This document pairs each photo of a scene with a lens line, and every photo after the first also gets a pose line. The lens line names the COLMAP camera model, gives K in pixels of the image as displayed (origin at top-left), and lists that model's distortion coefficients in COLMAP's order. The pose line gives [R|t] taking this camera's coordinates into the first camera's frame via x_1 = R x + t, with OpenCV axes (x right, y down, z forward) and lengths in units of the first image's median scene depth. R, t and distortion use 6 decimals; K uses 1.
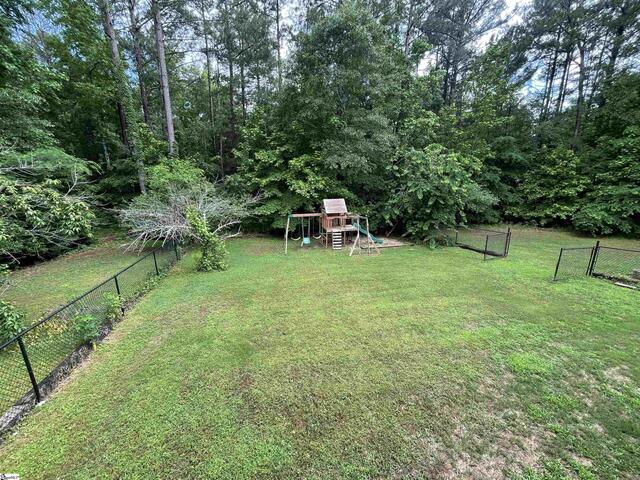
lens RADIAL K [[259.5, 0, 316.6], [0, 259.5, 241.3], [0, 0, 1]] dist [-0.000529, 0.000164]
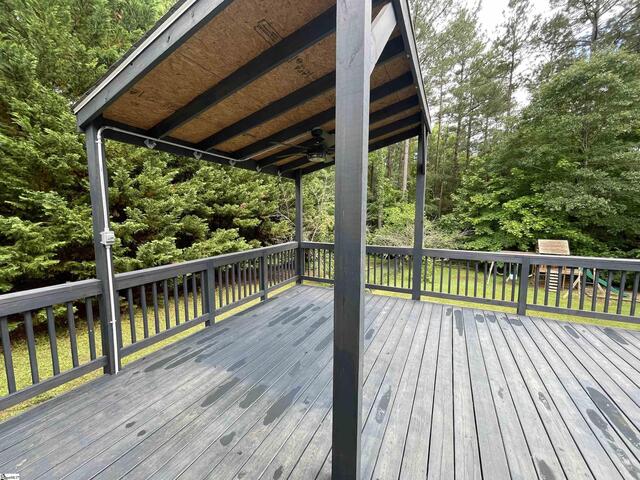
lens RADIAL K [[259.5, 0, 317.1], [0, 259.5, 238.6], [0, 0, 1]] dist [-0.000529, 0.000164]
pose [[0.715033, 0.075120, -0.695043, 0.100291], [-0.175386, 0.981690, -0.074330, 0.057523], [0.676733, 0.175049, 0.715116, -0.290628]]
